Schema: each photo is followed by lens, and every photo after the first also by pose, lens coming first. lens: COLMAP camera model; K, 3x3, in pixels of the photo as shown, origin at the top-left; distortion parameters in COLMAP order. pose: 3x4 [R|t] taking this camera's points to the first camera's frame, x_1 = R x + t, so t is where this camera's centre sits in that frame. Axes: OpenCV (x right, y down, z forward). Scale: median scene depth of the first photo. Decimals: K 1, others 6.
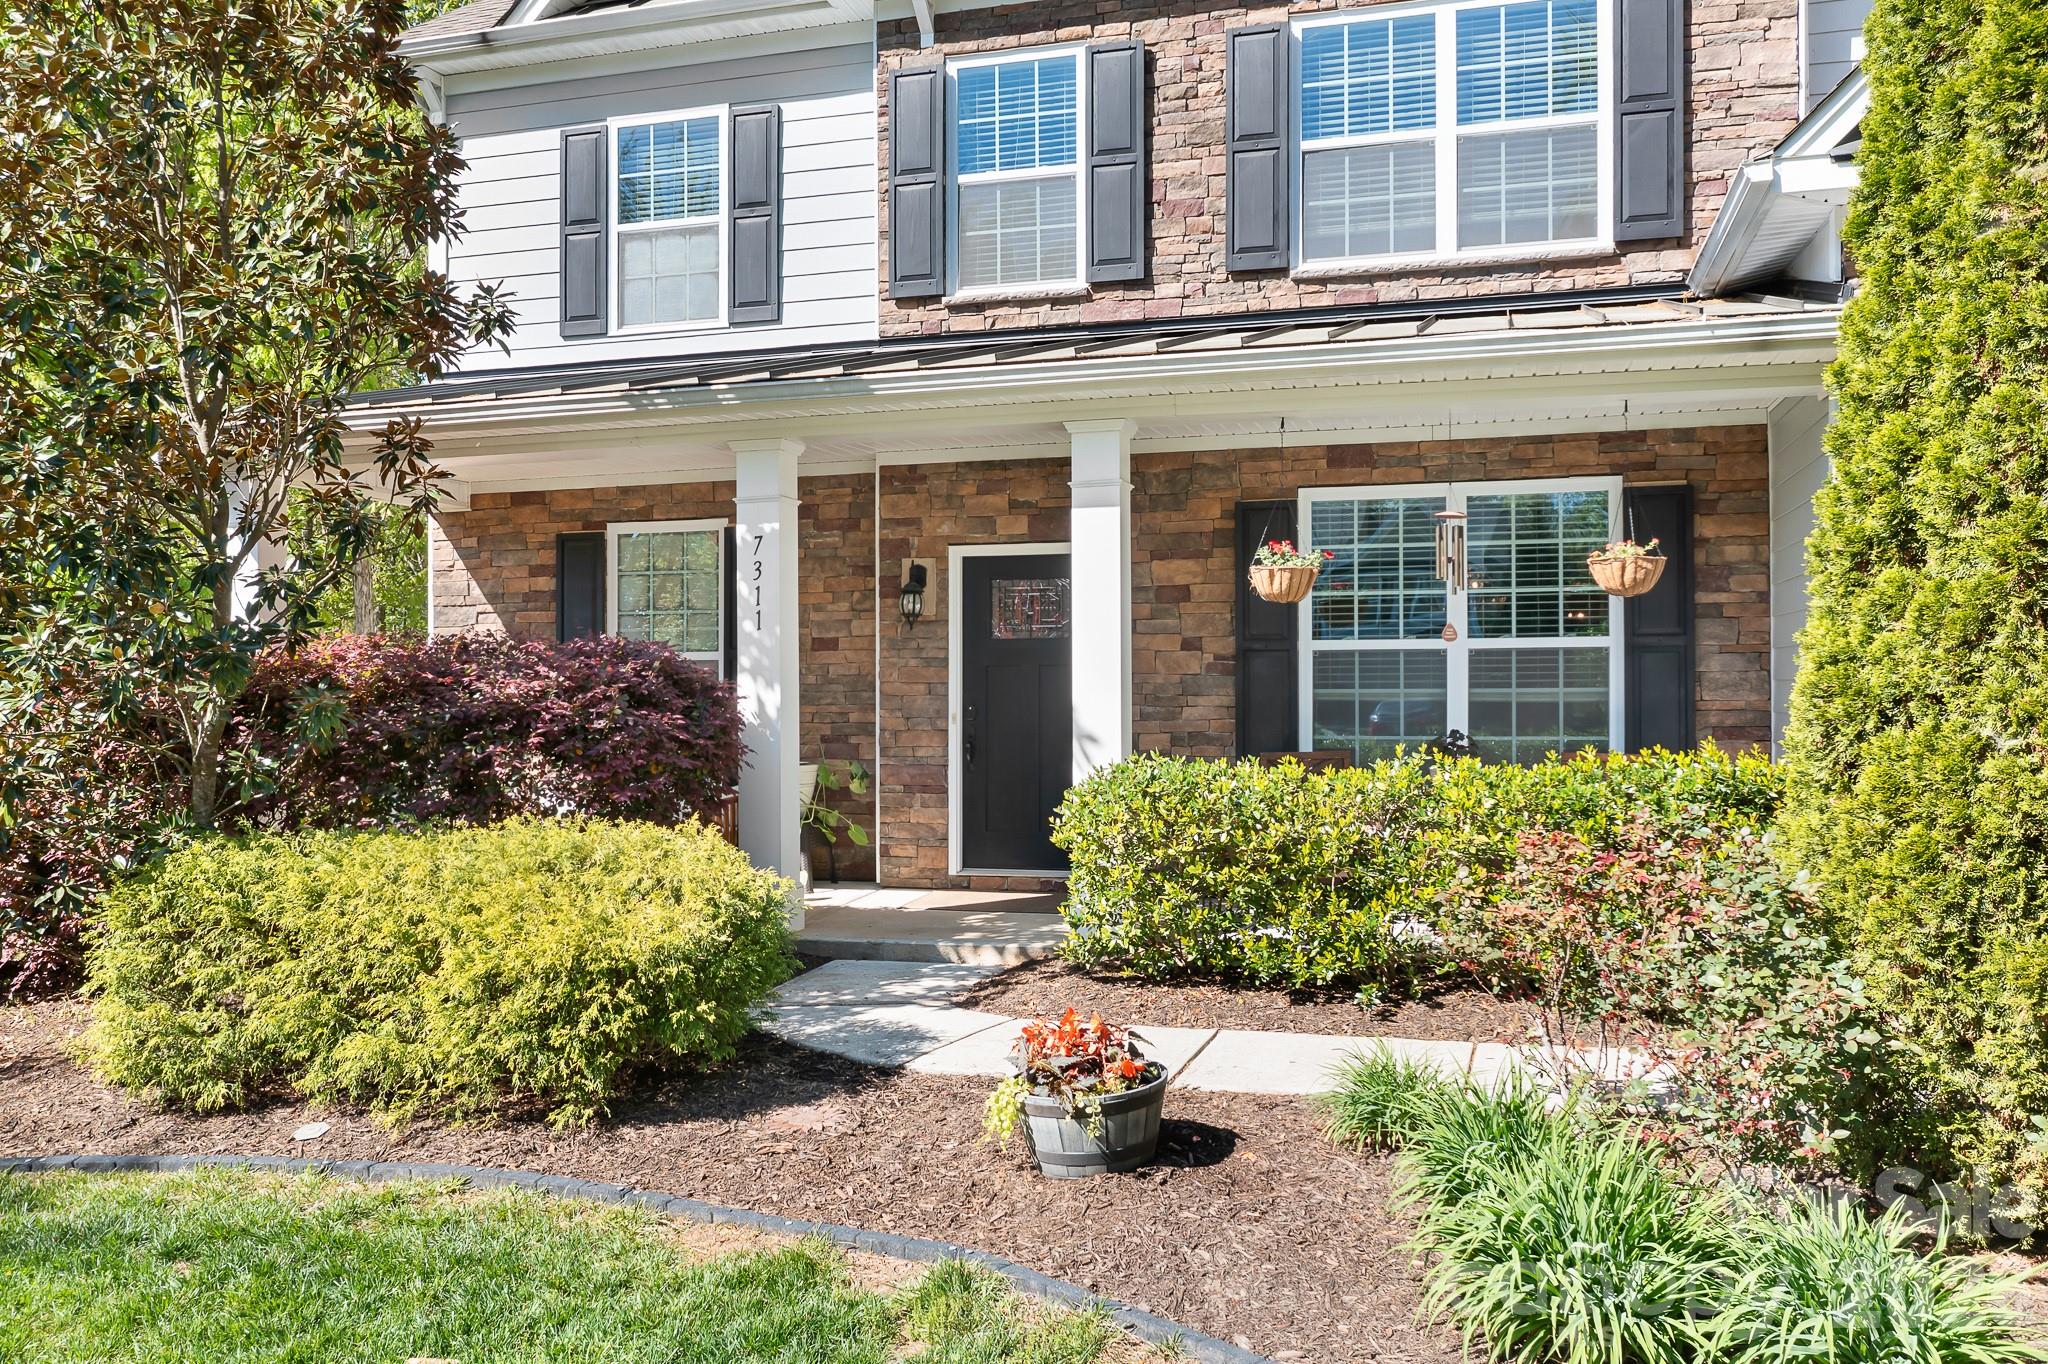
lens RADIAL K [[1625.4, 0, 1018.3], [0, 1625.4, 686.3], [0, 0, 1]] dist [-0.040616, 0.073914]
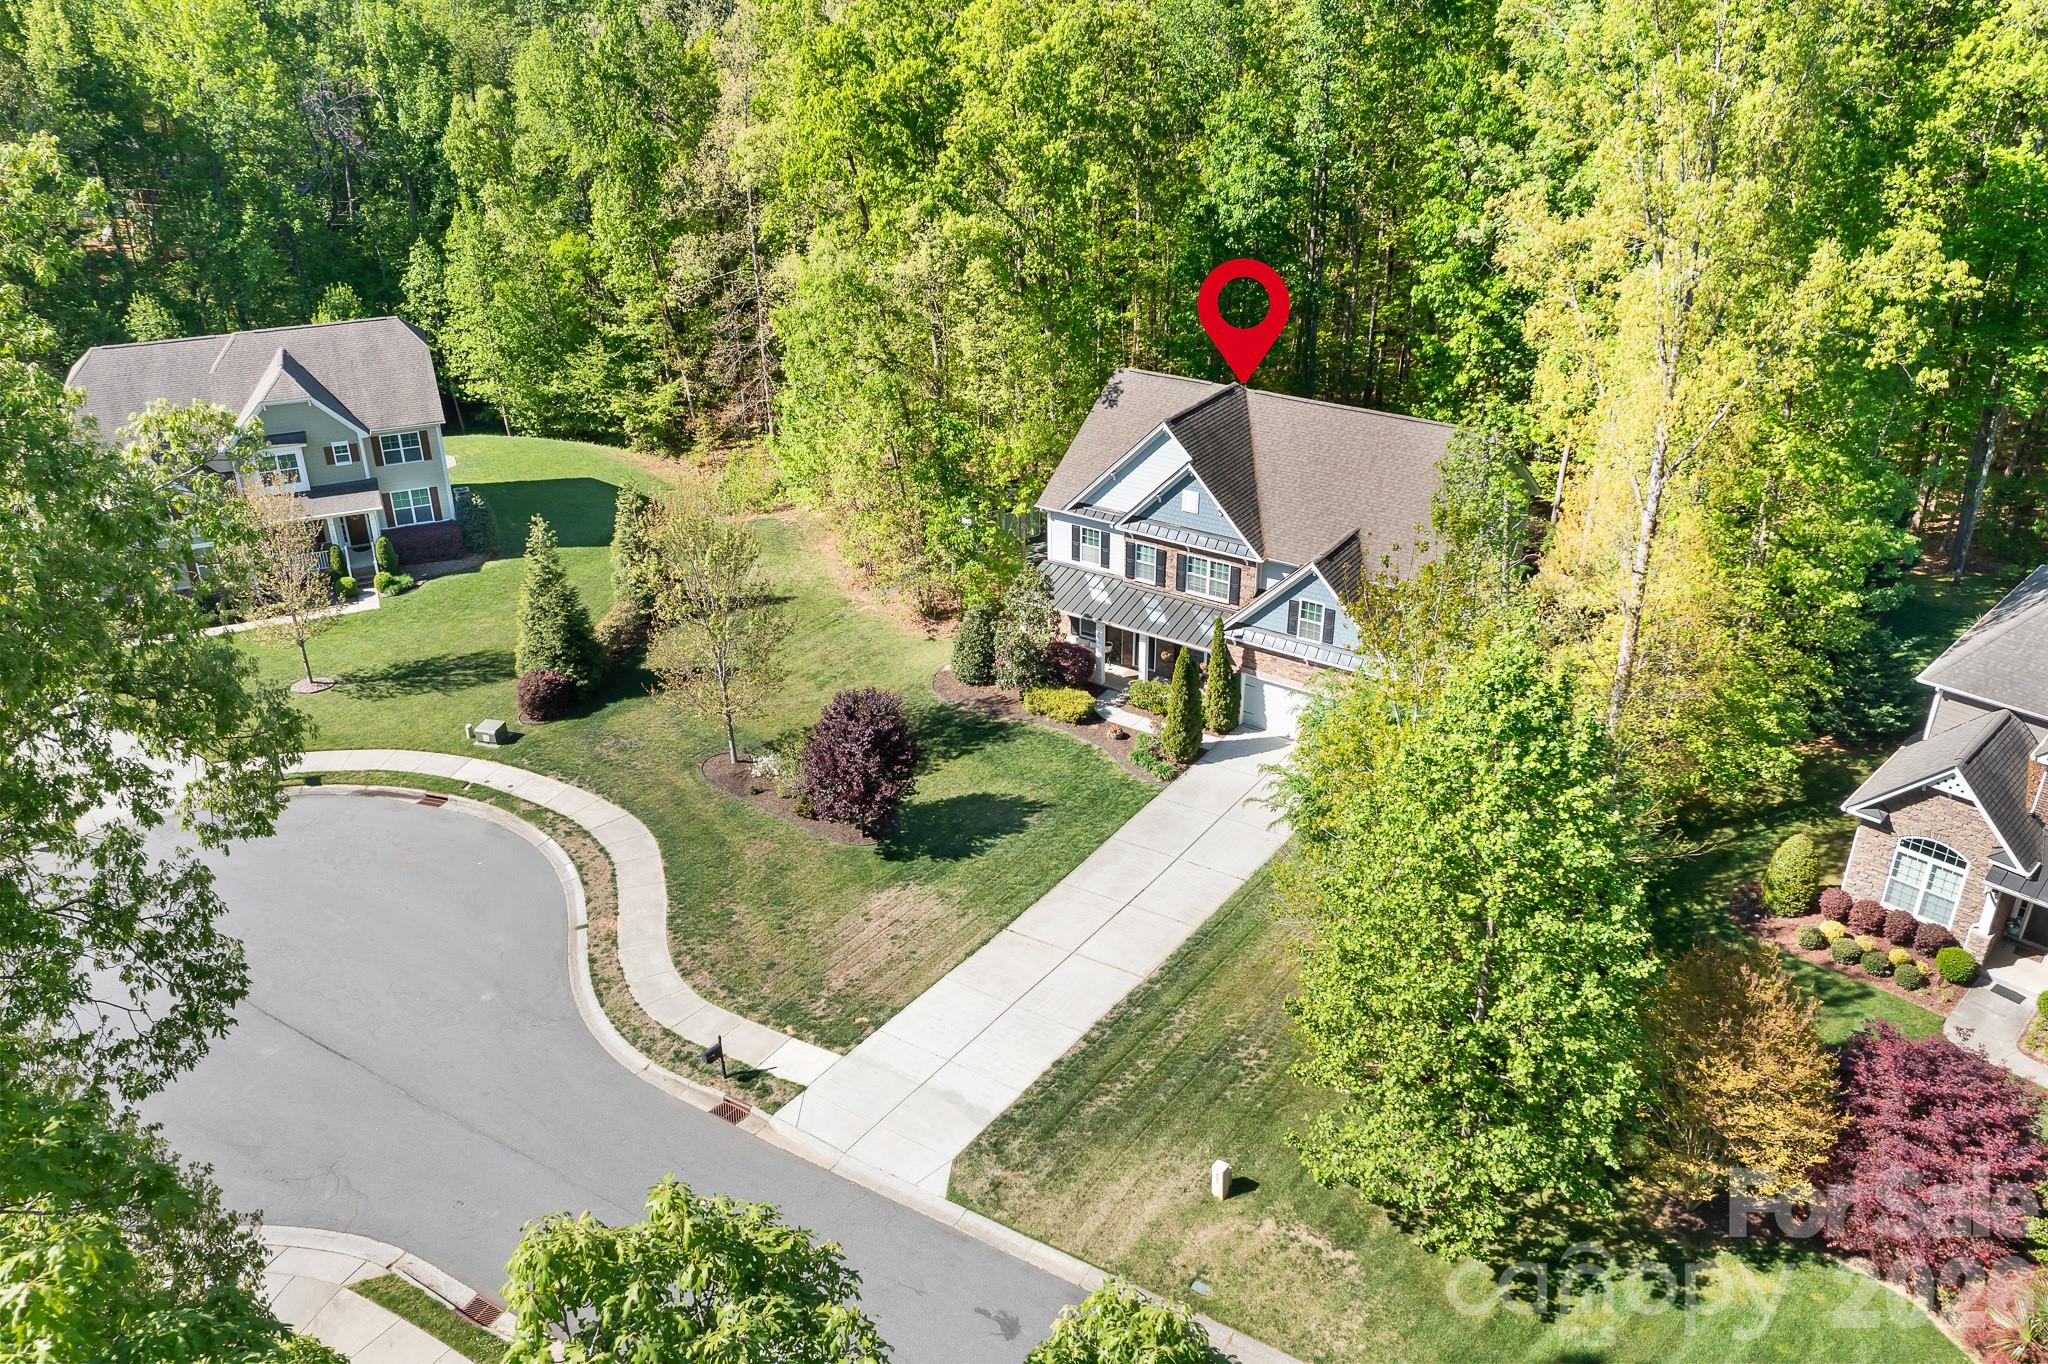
lens RADIAL K [[1621.5, 0, 1020.9], [0, 1621.5, 692.4], [0, 0, 1]] dist [-0.012196, -0.000879]
pose [[0.956201, 0.132103, -0.261204, 1.330260], [0.006769, 0.882148, 0.470923, -3.050769], [0.292631, -0.452065, 0.842617, -4.926078]]
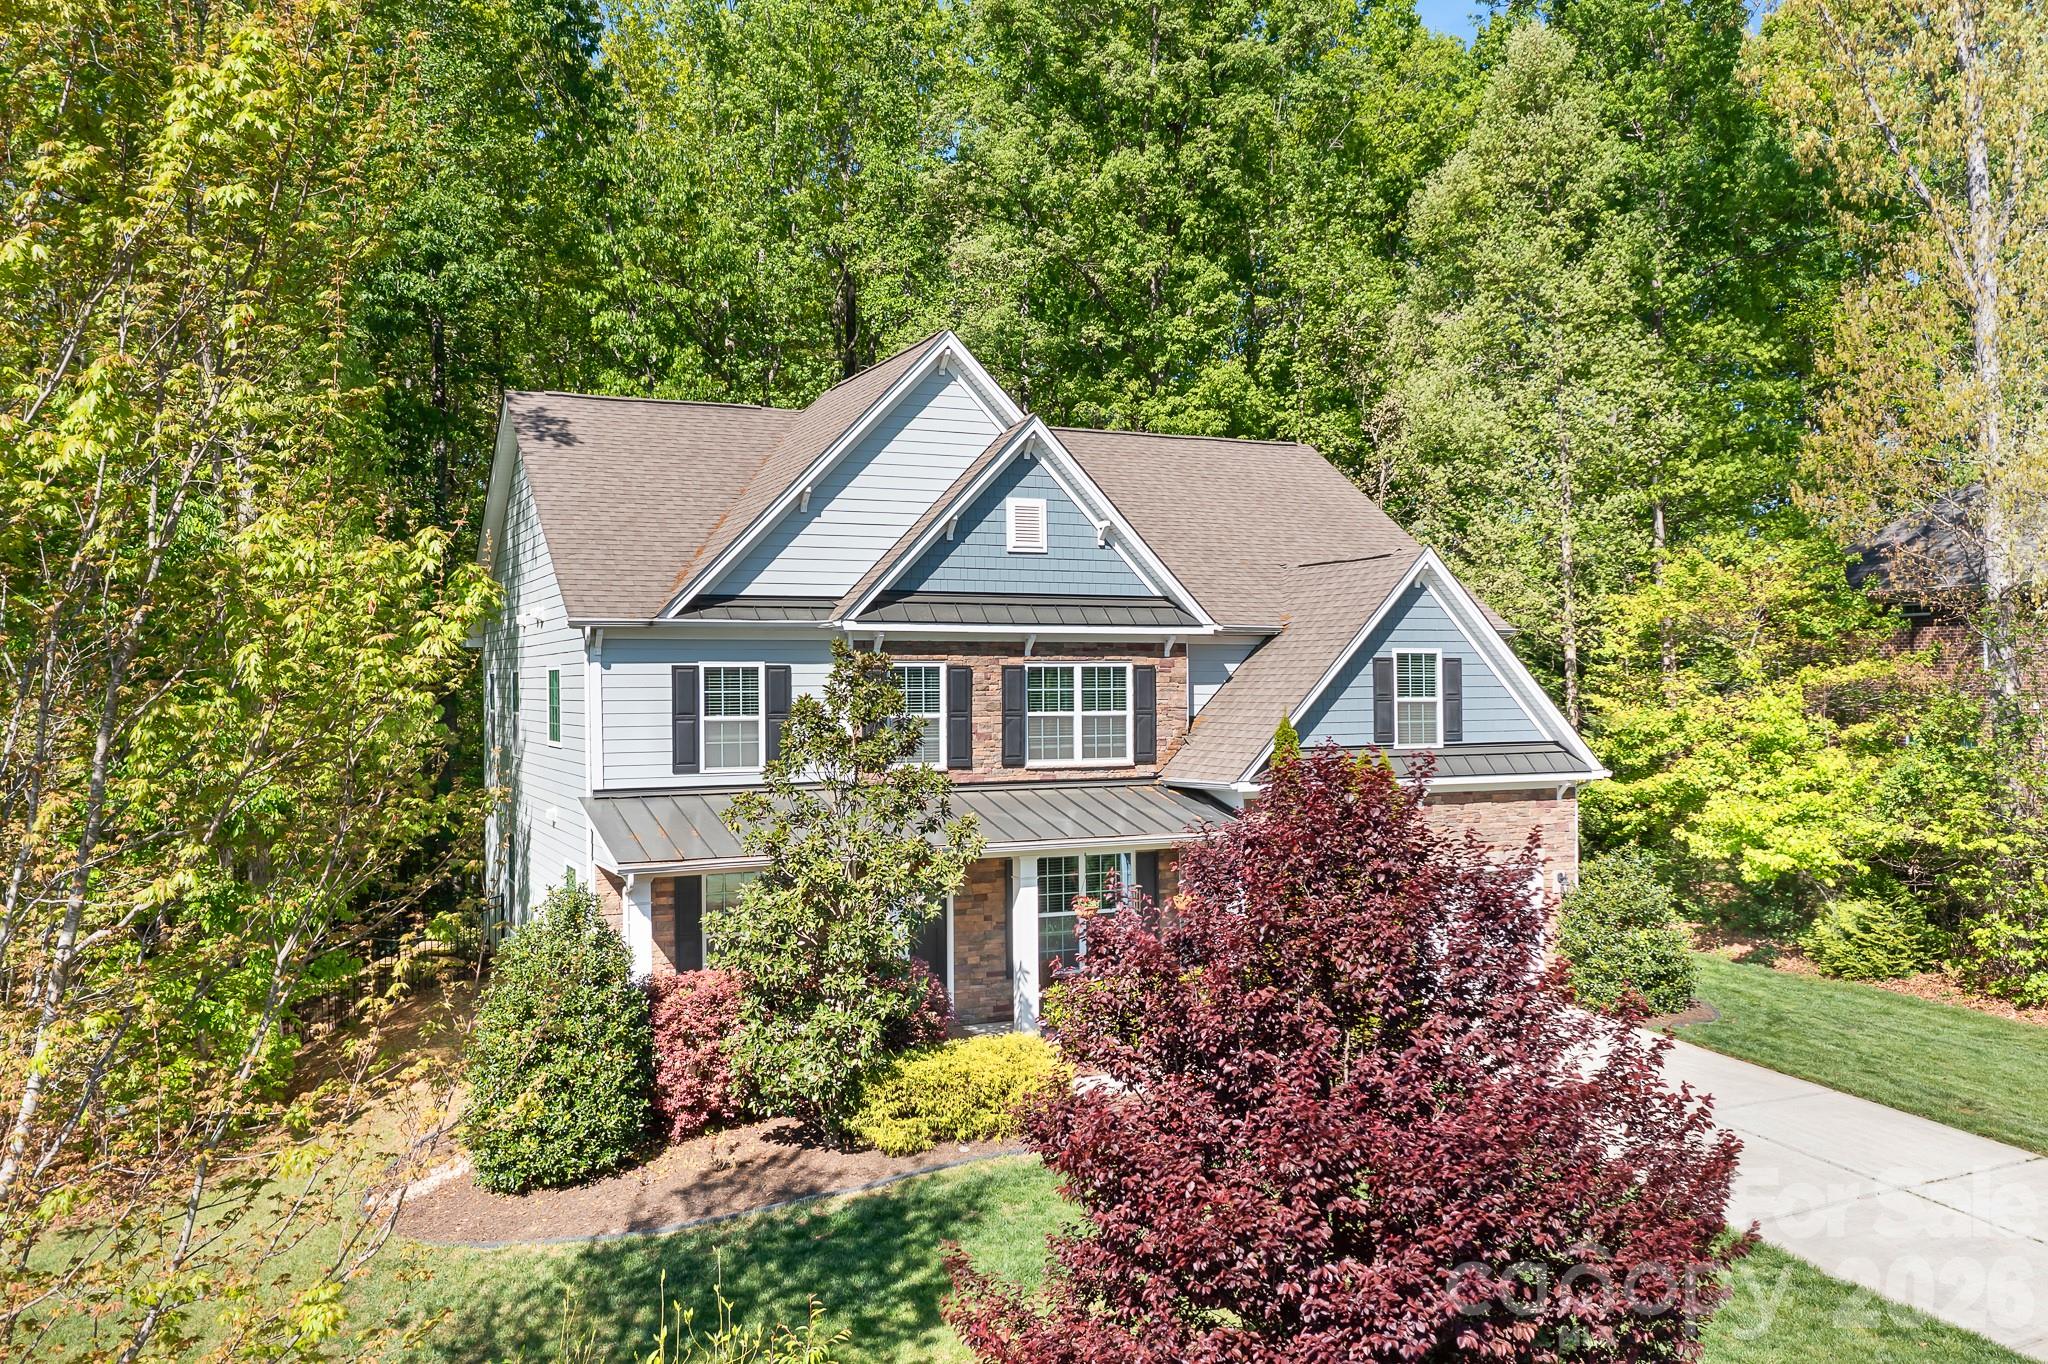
lens RADIAL K [[1640.5, 0, 1024.0], [0, 1640.5, 682.0], [0, 0, 1]] dist [-0.000583, 0.000182]
pose [[0.749933, 0.002618, 0.661509, -1.597786], [-0.001978, 0.999997, -0.001715, -0.406174], [-0.661511, -0.000022, 0.749935, -0.942151]]
